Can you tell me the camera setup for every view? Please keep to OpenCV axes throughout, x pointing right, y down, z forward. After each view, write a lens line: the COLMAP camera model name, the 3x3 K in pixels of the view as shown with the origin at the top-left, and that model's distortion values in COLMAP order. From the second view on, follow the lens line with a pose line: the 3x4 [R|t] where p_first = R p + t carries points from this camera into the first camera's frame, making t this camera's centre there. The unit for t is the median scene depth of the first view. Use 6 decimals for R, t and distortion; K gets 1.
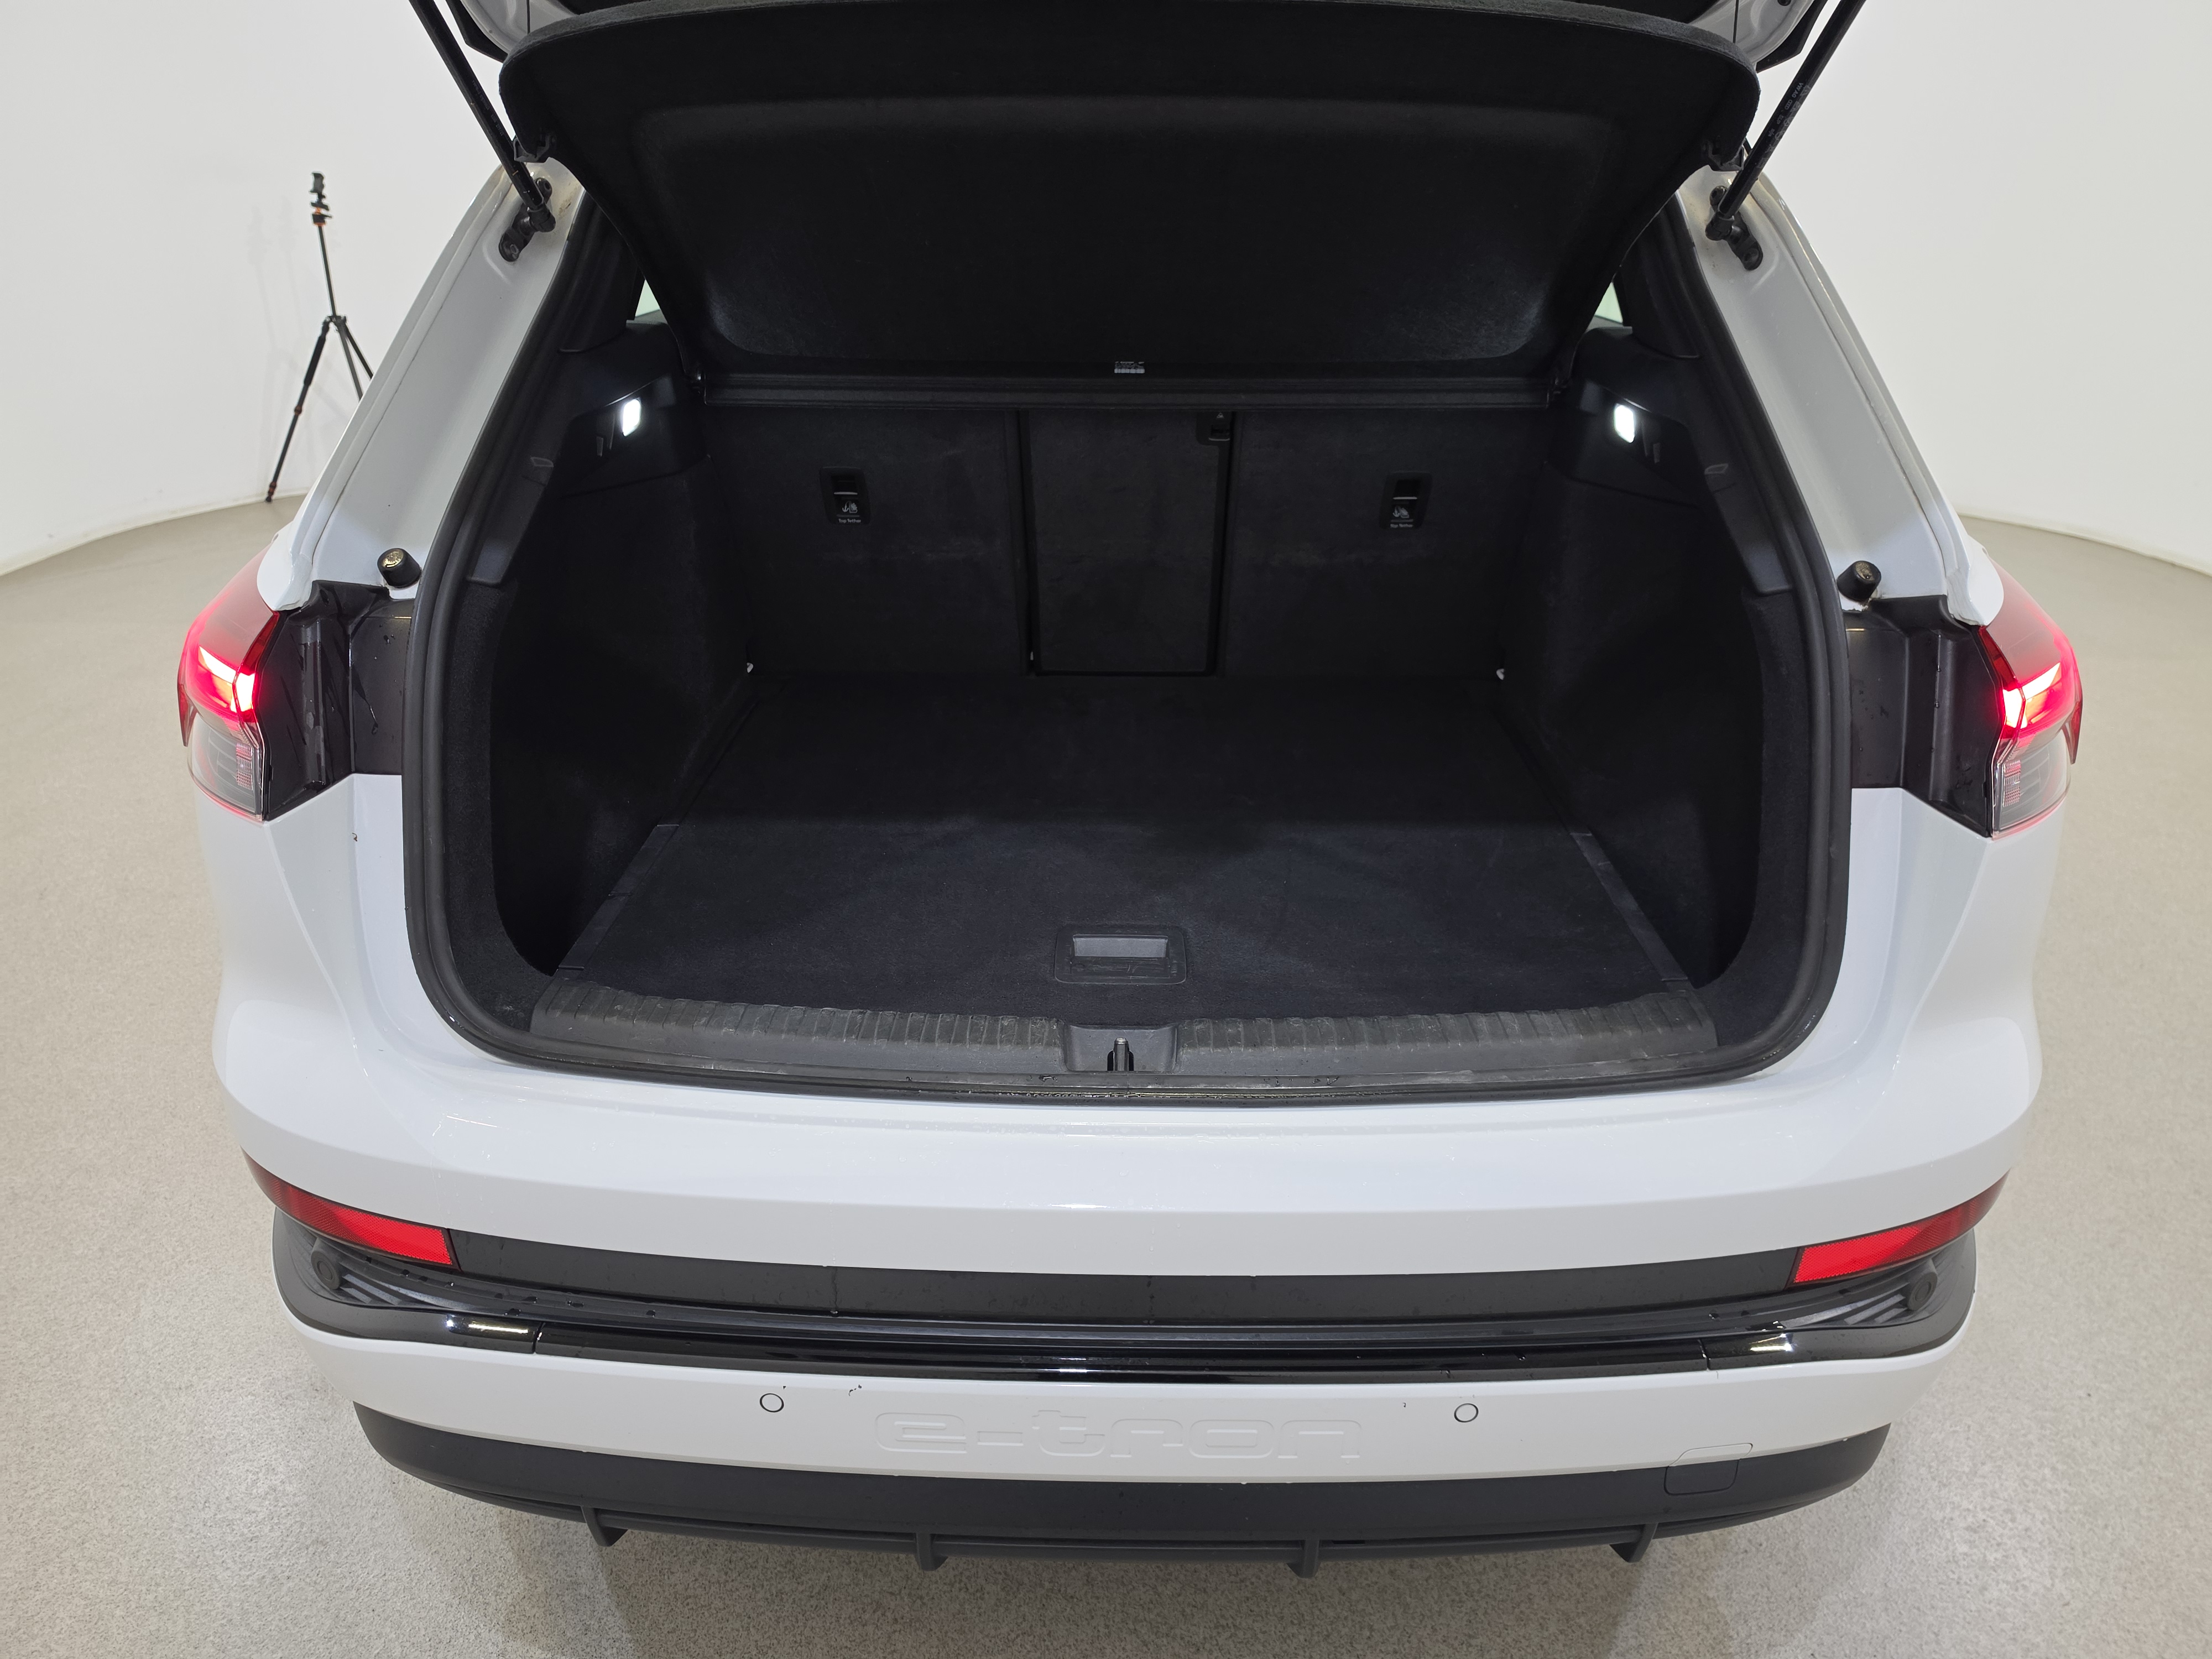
lens RADIAL K [[1509.9, 0, 1113.4], [0, 1509.9, 826.8], [0, 0, 1]] dist [0.035391, -0.049247]
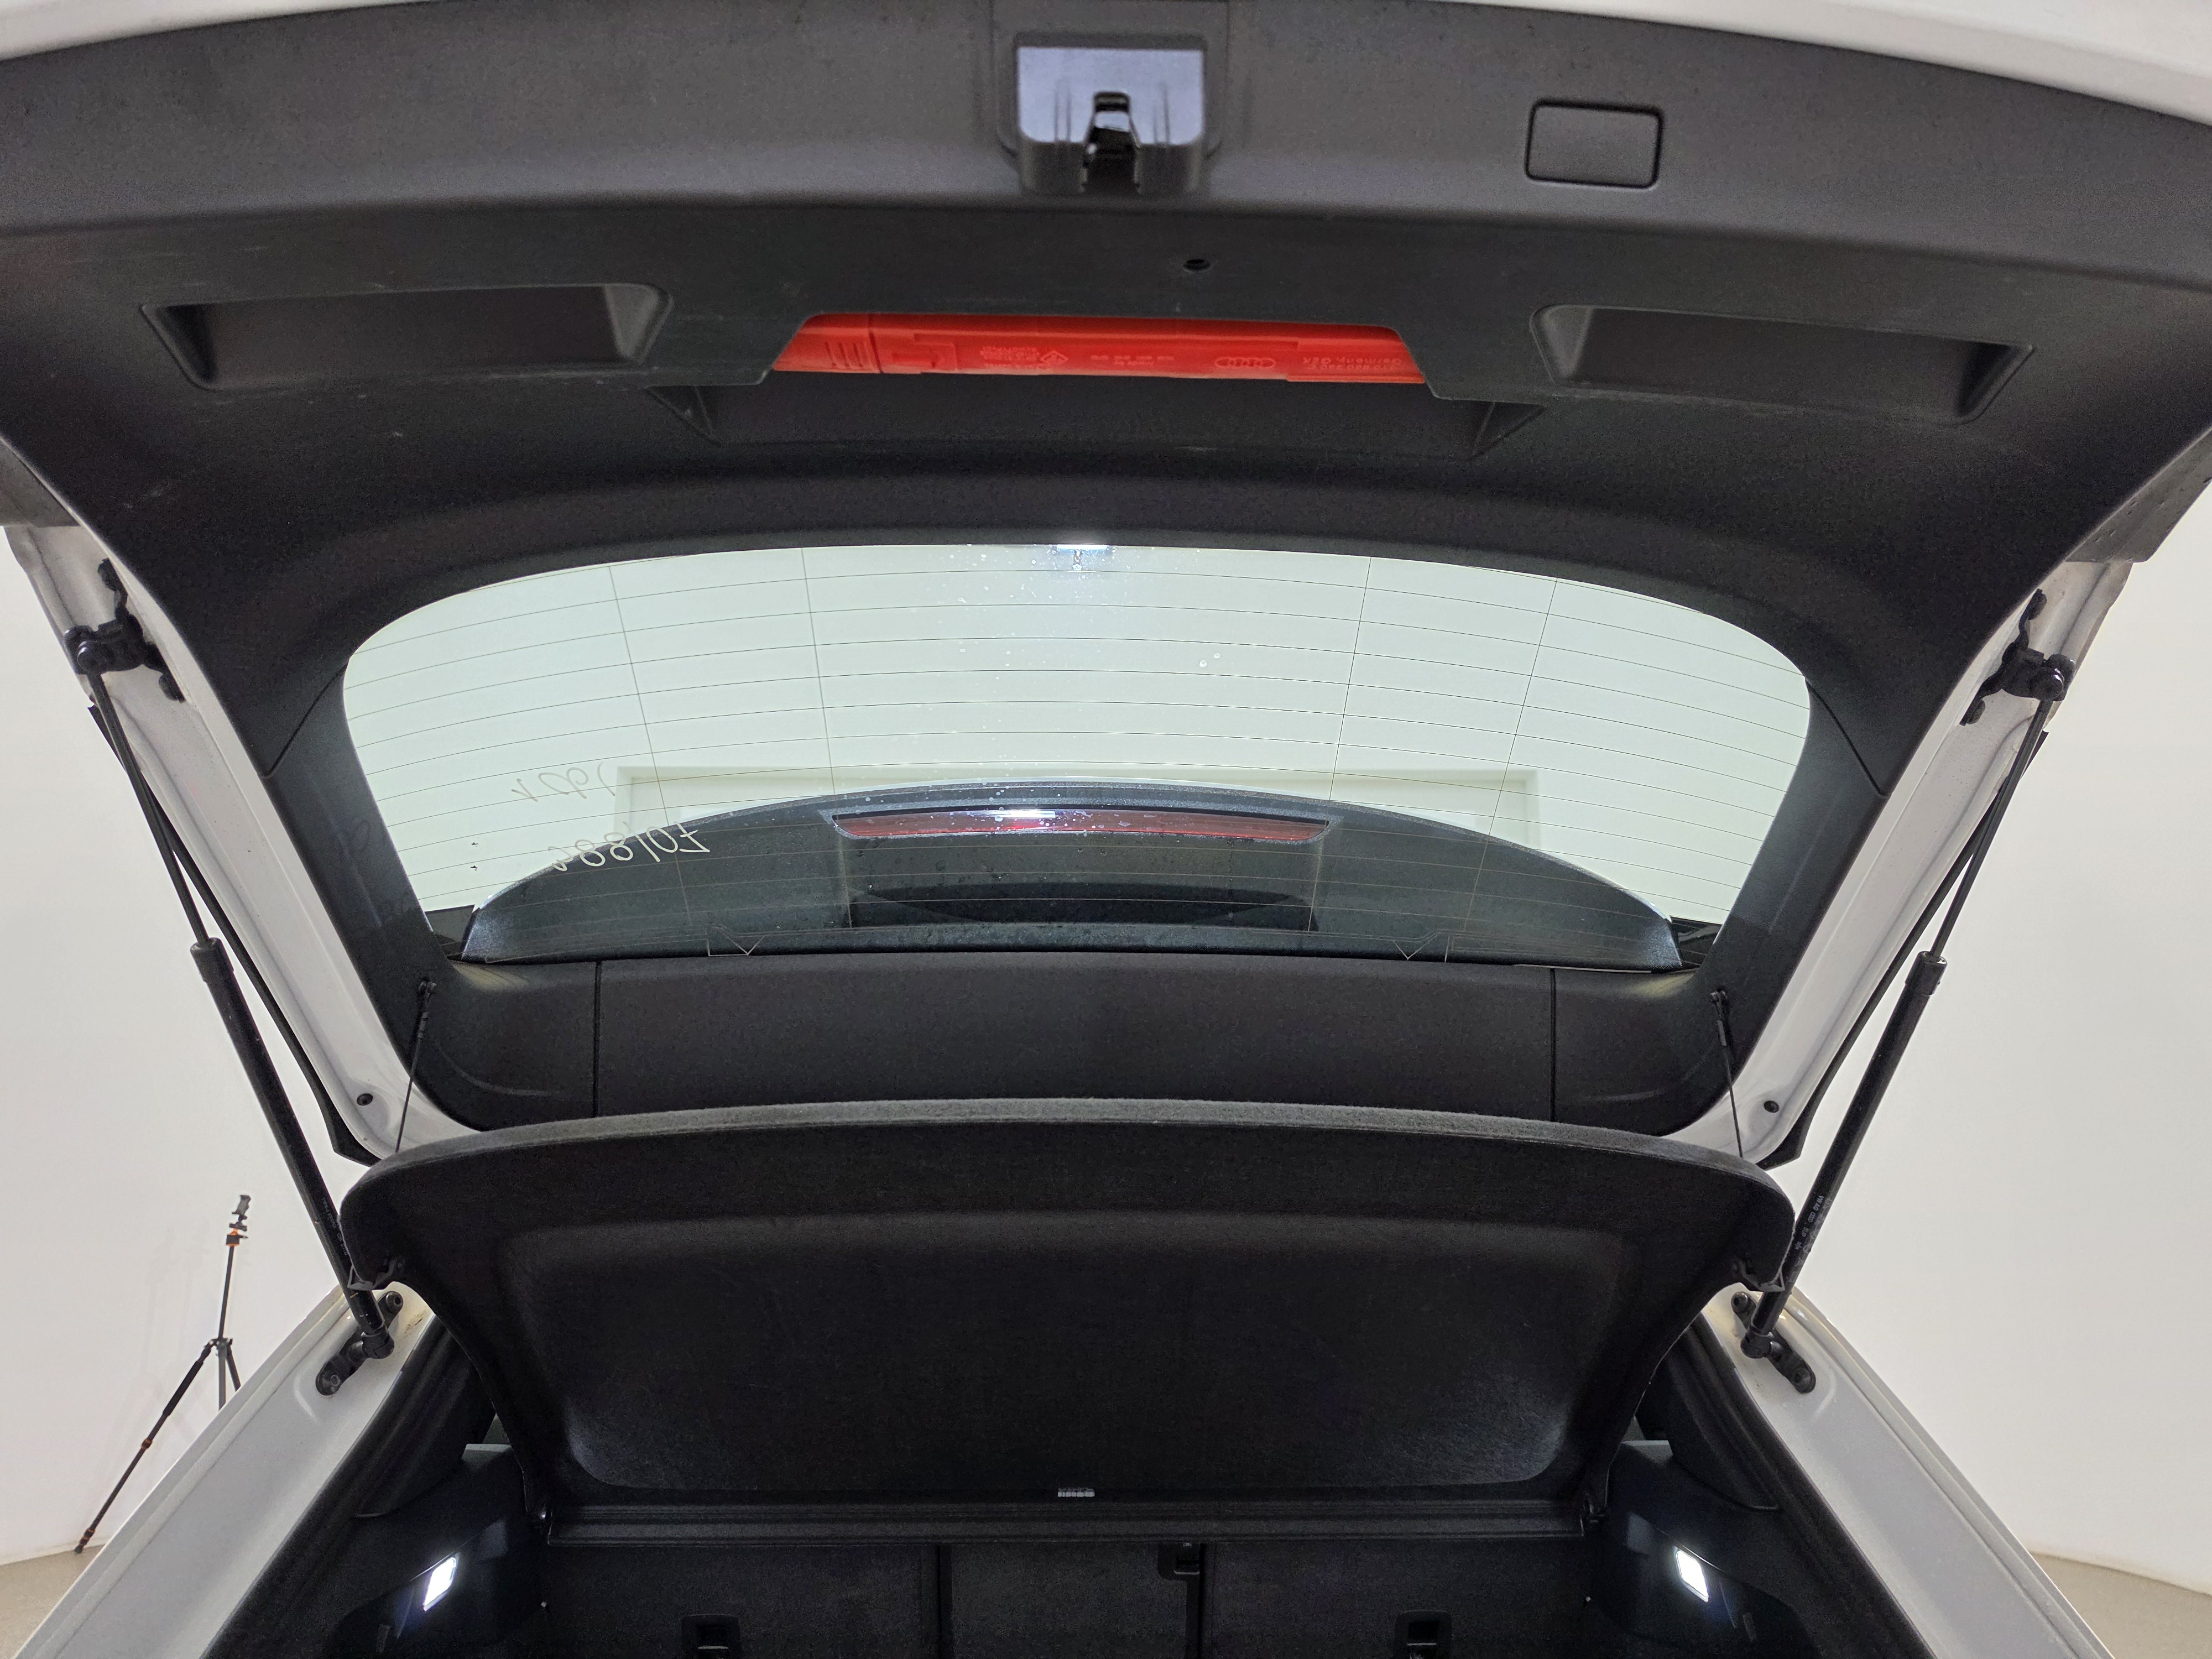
lens RADIAL K [[1509.9, 0, 1113.4], [0, 1509.9, 826.8], [0, 0, 1]] dist [0.035391, -0.049247]
pose [[0.999314, 0.005518, 0.036624, -0.001278], [0.016774, 0.814199, -0.580343, -0.123627], [-0.033021, 0.580559, 0.813548, 0.121167]]
